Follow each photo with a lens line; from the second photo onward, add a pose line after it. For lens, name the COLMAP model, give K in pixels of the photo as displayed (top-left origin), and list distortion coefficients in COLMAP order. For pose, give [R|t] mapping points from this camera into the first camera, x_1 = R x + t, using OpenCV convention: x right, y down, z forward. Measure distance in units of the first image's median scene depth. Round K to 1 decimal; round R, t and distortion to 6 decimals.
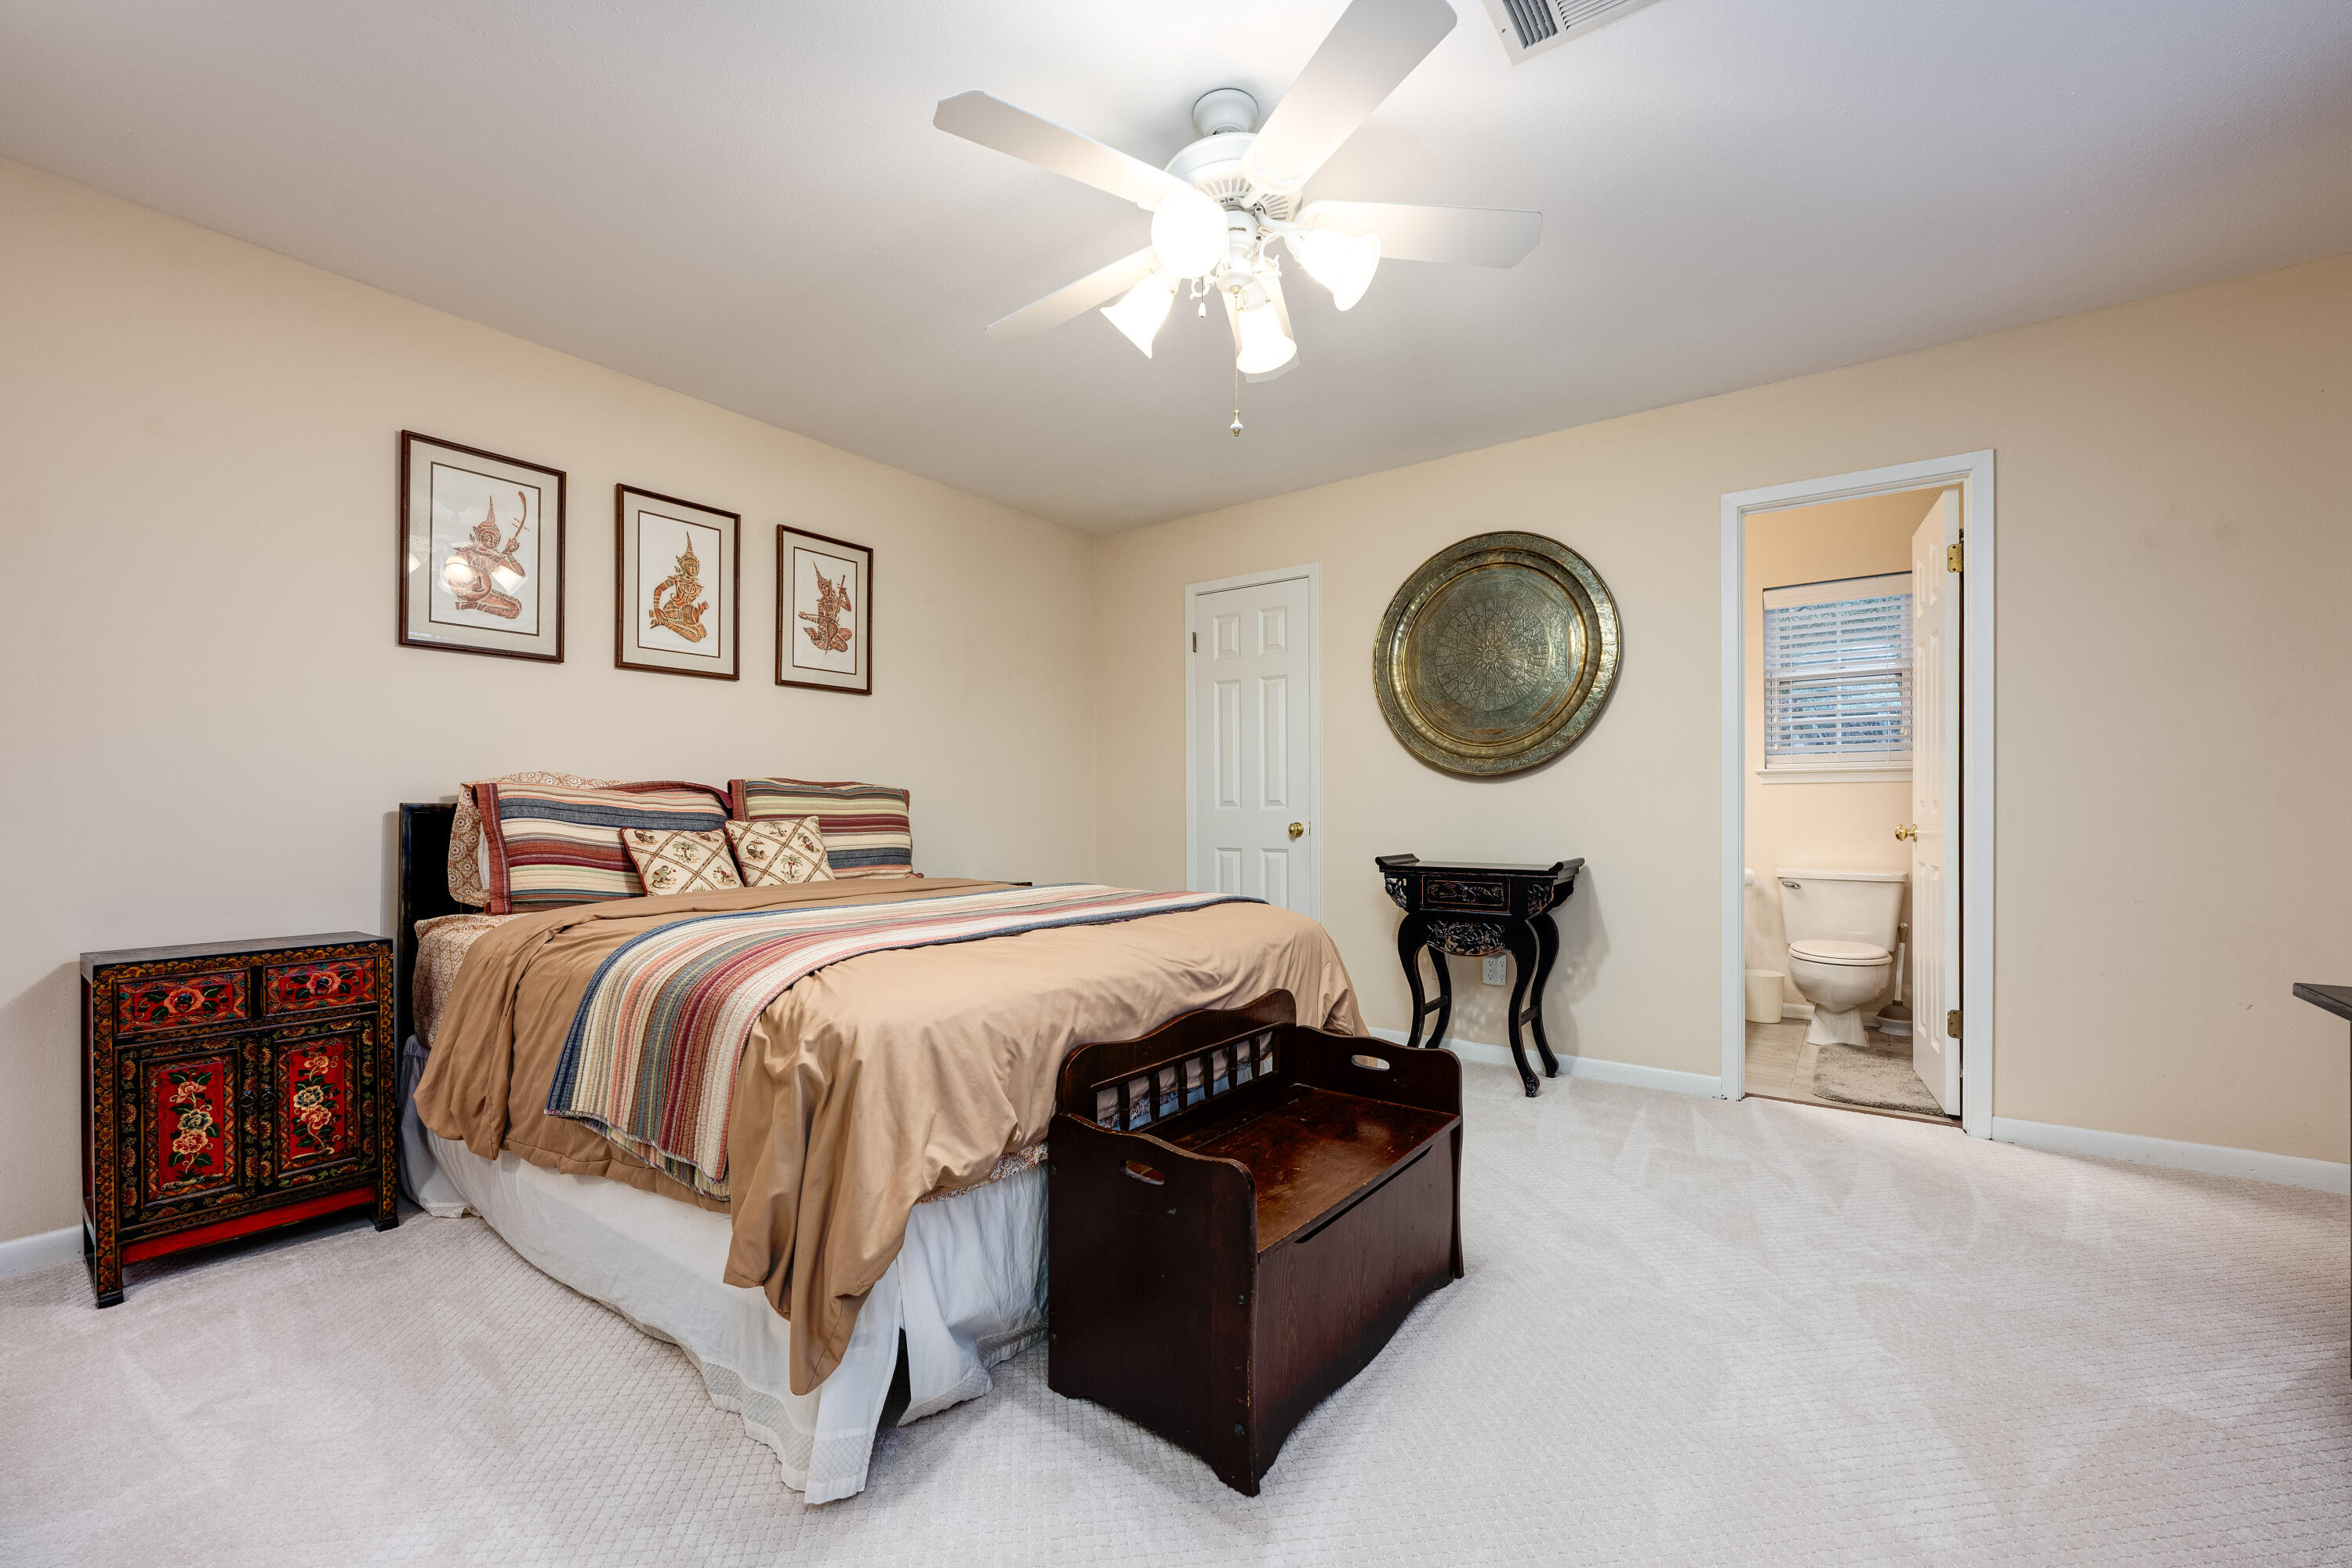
lens RADIAL K [[939.4, 0, 1183.1], [0, 939.4, 802.9], [0, 0, 1]] dist [-0.002610, -0.000076]
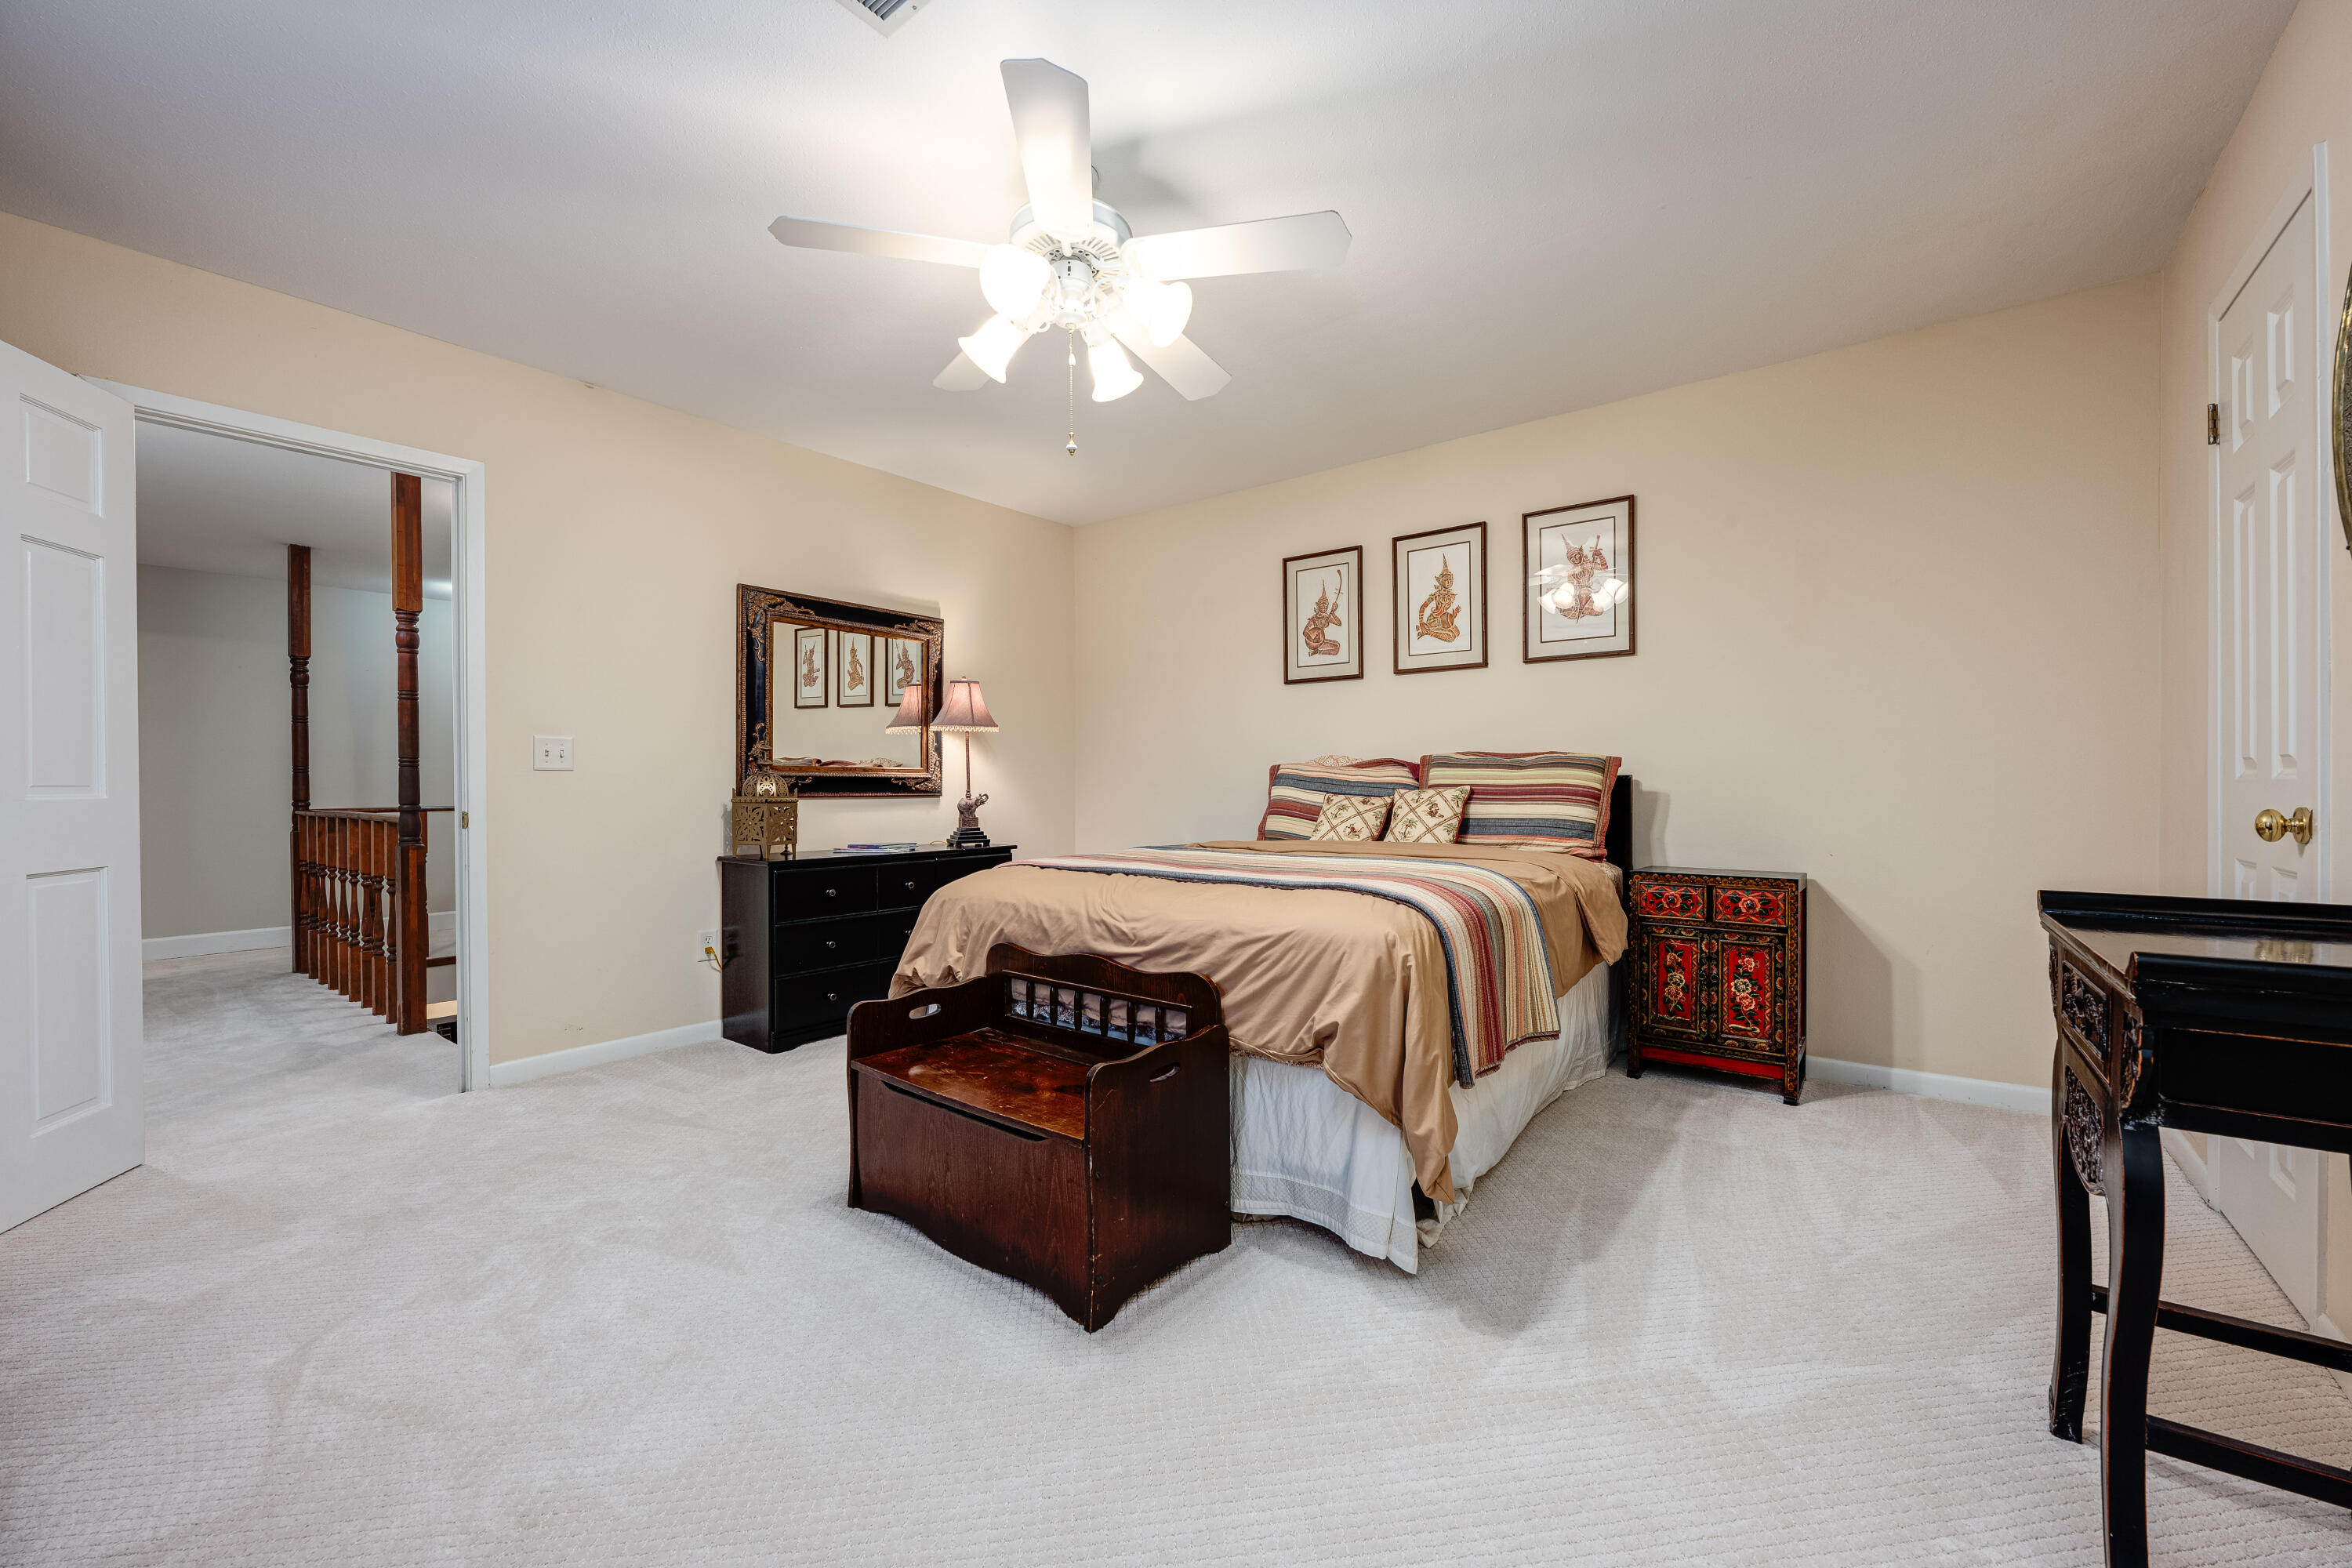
lens RADIAL K [[926.6, 0, 1175.6], [0, 926.6, 782.1], [0, 0, 1]] dist [-0.000613, 0.000096]
pose [[-0.033092, 0.003164, -0.999447, 0.753639], [0.012689, 0.999916, 0.002746, 0.003020], [0.999372, -0.012591, -0.033129, 0.740013]]
